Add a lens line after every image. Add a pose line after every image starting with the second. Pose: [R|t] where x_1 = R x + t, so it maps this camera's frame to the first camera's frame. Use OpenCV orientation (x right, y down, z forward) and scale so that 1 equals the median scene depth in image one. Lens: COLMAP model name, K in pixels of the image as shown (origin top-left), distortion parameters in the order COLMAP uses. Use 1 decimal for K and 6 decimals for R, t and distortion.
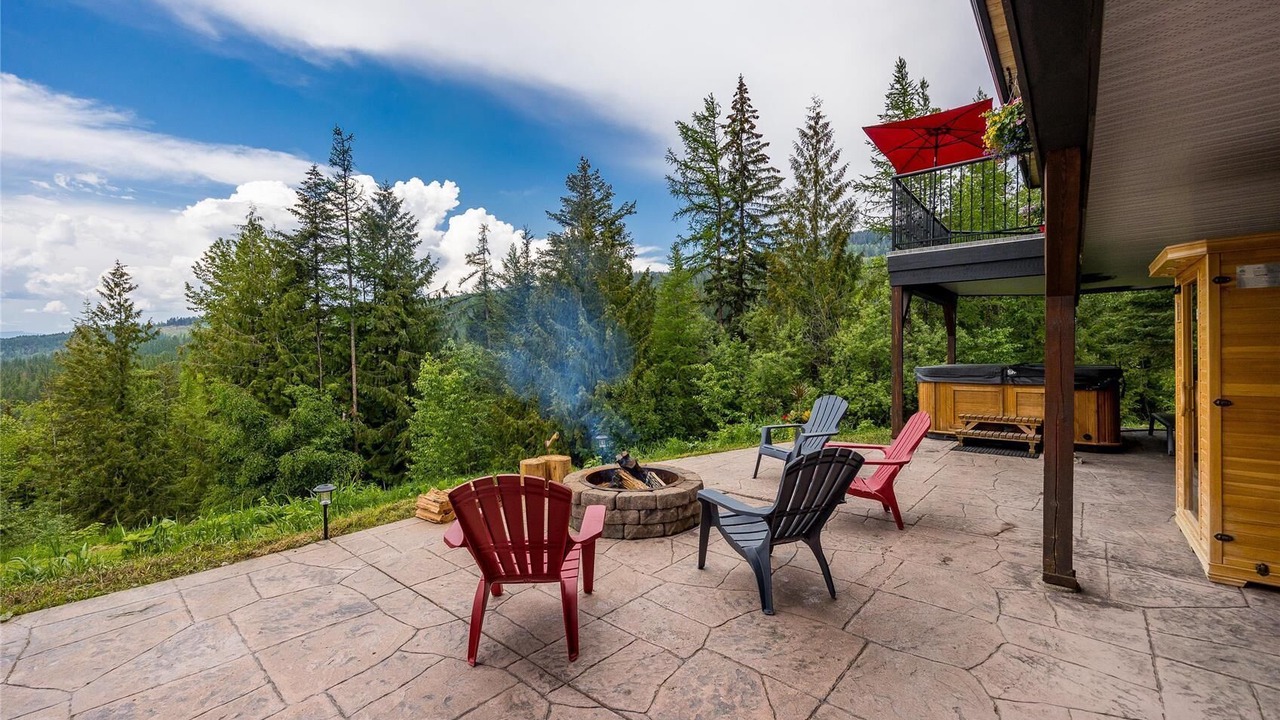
lens RADIAL K [[537.4, 0, 641.6], [0, 537.4, 346.7], [0, 0, 1]] dist [-0.002012, 0.000035]
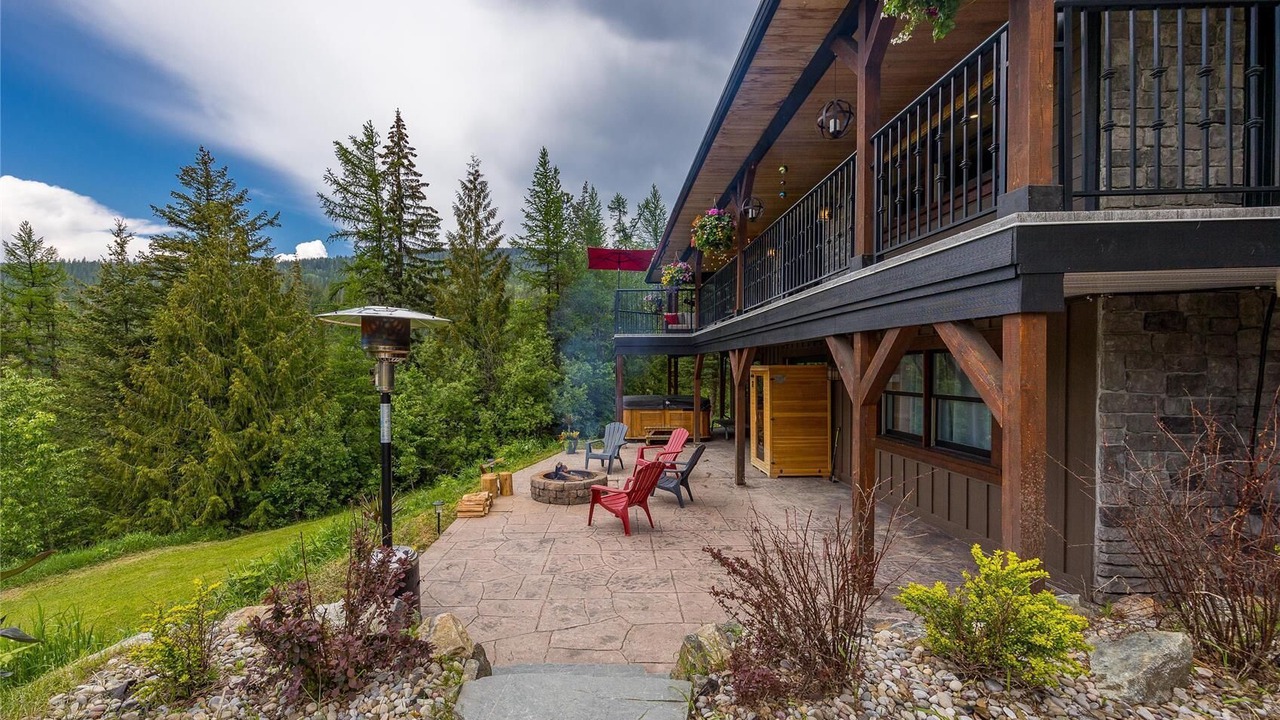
lens RADIAL K [[537.4, 0, 641.6], [0, 537.4, 346.7], [0, 0, 1]] dist [-0.002012, 0.000035]
pose [[0.742703, 0.030575, 0.668923, -0.161200], [-0.010067, 0.999354, -0.034501, -0.020654], [-0.669546, 0.018890, 0.742531, -0.082682]]
